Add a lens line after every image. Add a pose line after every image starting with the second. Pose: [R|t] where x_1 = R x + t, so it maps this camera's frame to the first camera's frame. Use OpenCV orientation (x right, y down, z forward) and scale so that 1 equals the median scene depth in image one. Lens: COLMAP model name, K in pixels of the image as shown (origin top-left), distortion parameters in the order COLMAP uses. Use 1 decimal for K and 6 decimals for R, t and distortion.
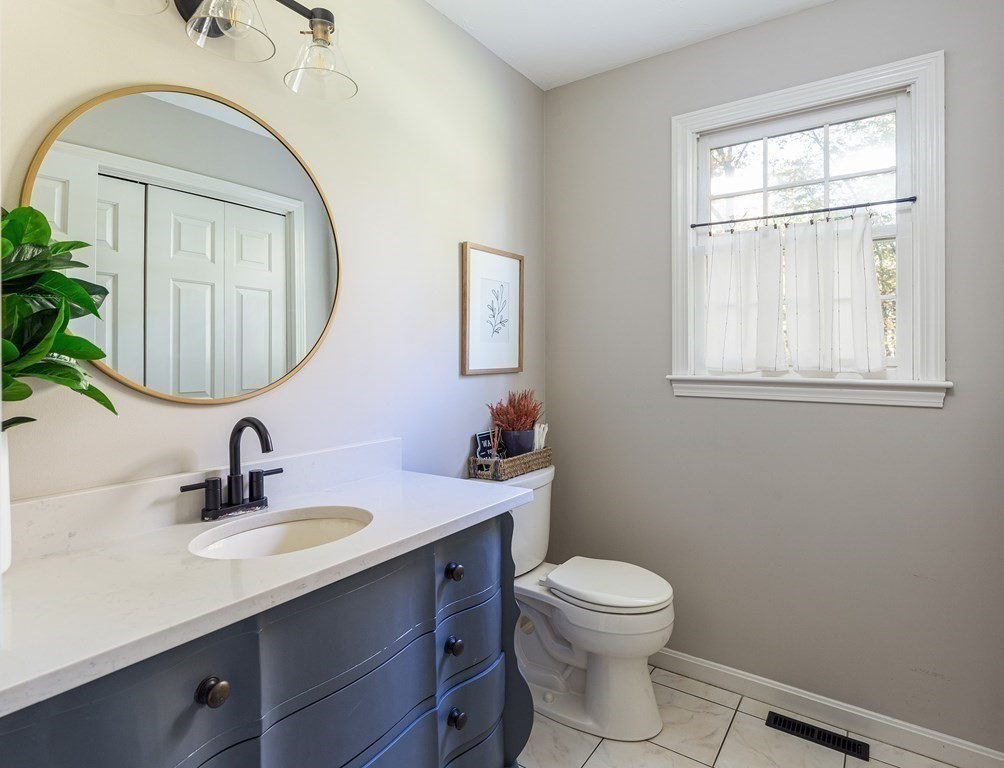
lens RADIAL K [[552.6, 0, 502.1], [0, 552.6, 355.5], [0, 0, 1]] dist [-0.001593, -0.000792]
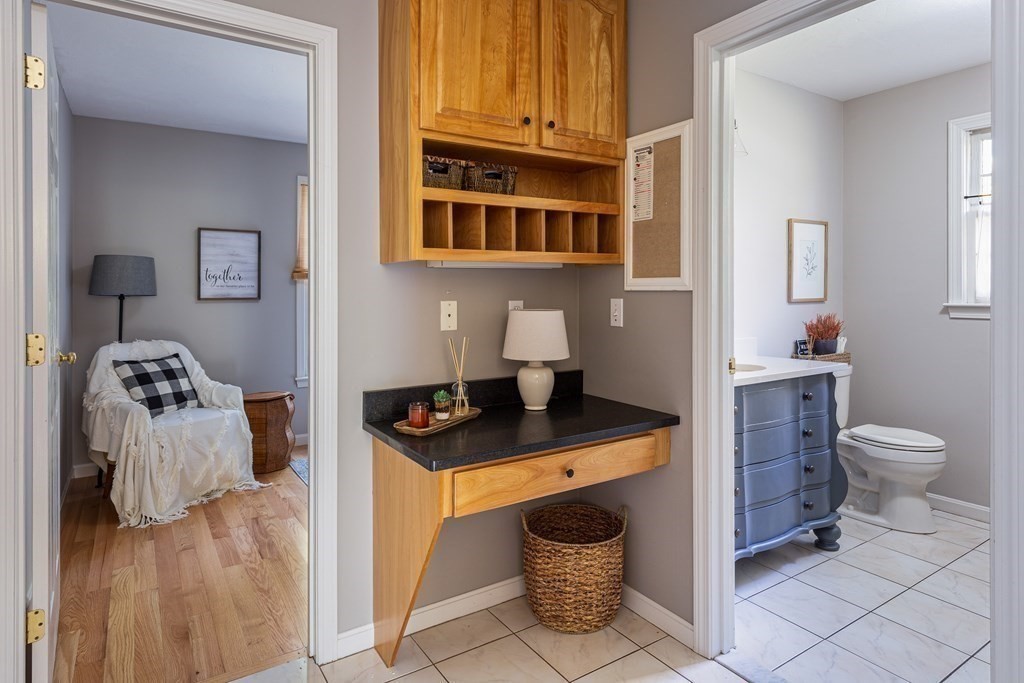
lens RADIAL K [[585.9, 0, 514.3], [0, 585.9, 299.1], [0, 0, 1]] dist [-0.001684, 0.000049]
pose [[0.928193, 0.000228, -0.372099, -0.170551], [0.004218, 0.999929, 0.011136, 0.004202], [0.372075, -0.011906, 0.928126, -0.824296]]
